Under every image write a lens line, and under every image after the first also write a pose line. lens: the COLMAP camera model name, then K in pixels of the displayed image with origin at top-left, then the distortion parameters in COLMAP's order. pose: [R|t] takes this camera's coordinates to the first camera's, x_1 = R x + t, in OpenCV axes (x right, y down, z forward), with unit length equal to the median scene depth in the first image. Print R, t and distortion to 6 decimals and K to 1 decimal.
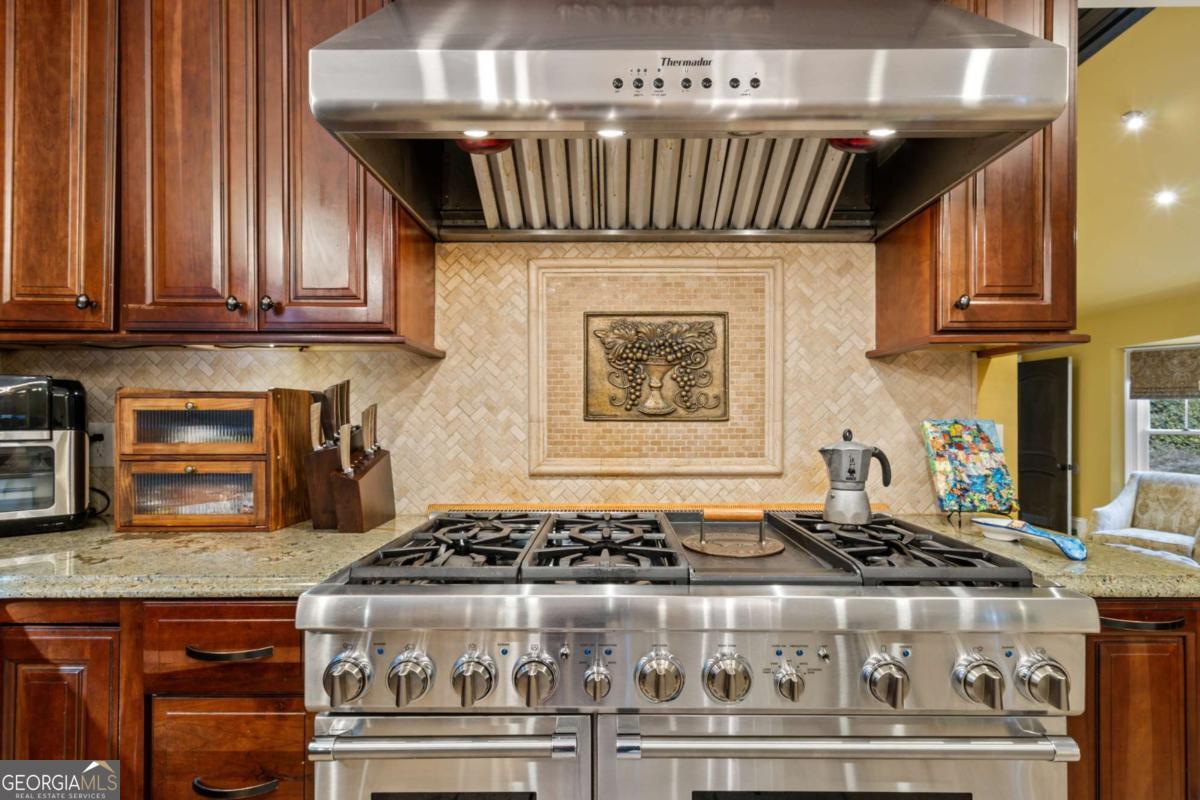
lens RADIAL K [[584.1, 0, 604.9], [0, 584.1, 421.4], [0, 0, 1]] dist [0.001570, 0.000221]
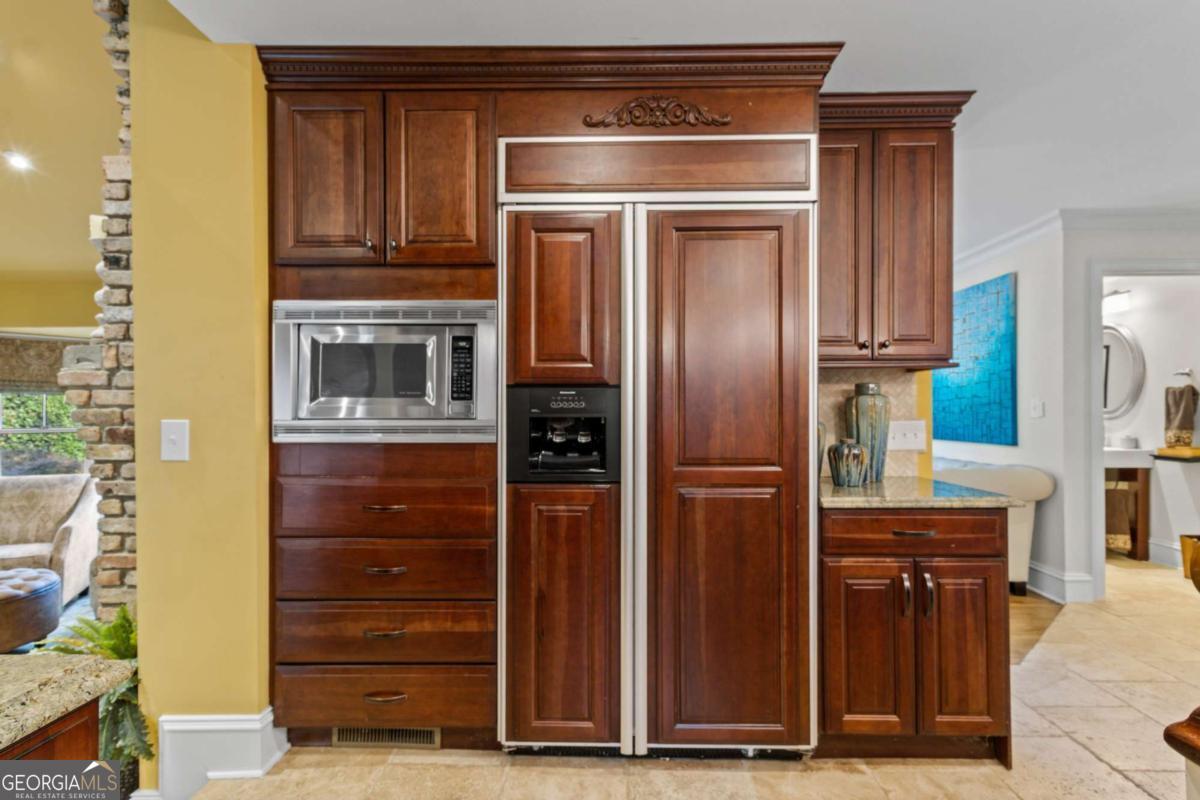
lens RADIAL K [[571.9, 0, 606.2], [0, 571.9, 409.4], [0, 0, 1]] dist [0.000991, 0.000119]
pose [[0.013302, 0.007253, 0.999885, 0.106906], [0.007318, 0.999946, -0.007350, -0.001151], [-0.999885, 0.007415, 0.013249, 0.105690]]
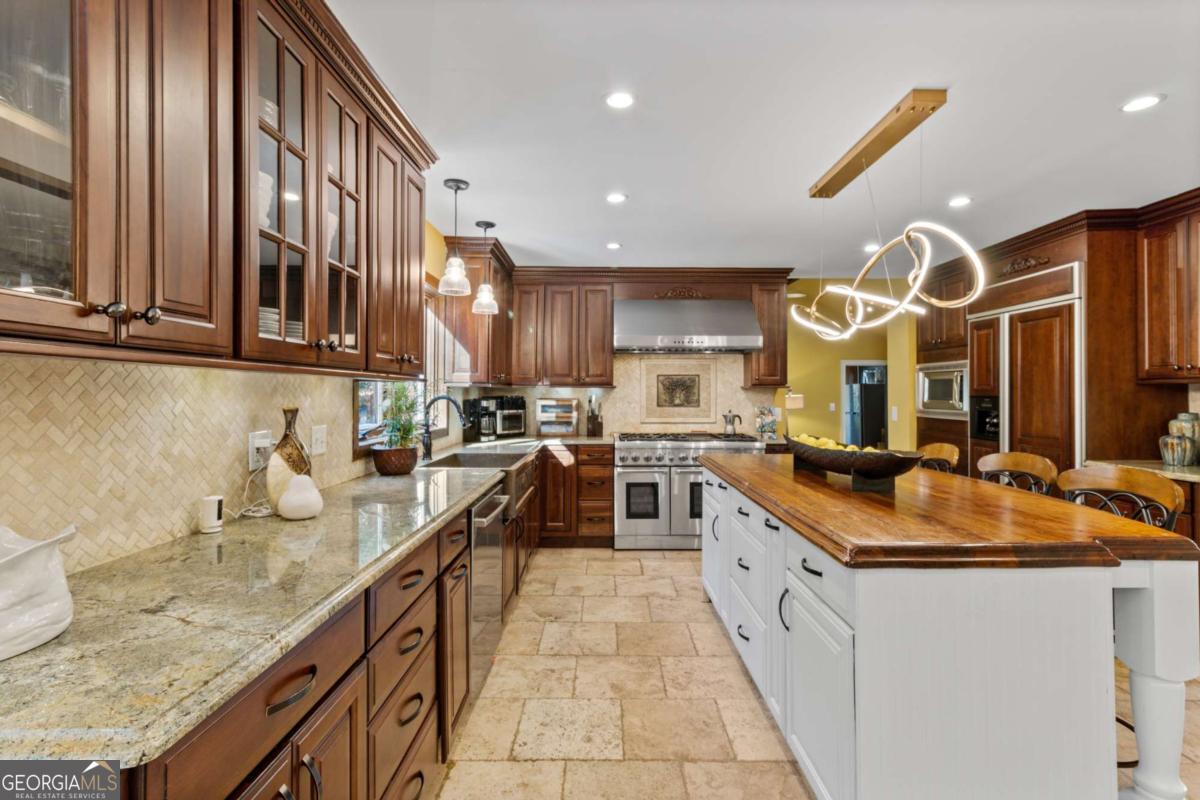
lens RADIAL K [[563.8, 0, 604.5], [0, 563.8, 390.7], [0, 0, 1]] dist [0.001582, 0.000637]
pose [[0.999968, 0.000569, 0.007919, -0.154351], [-0.000487, 0.999947, -0.010331, -0.025560], [-0.007924, 0.010326, 0.999915, -0.951392]]
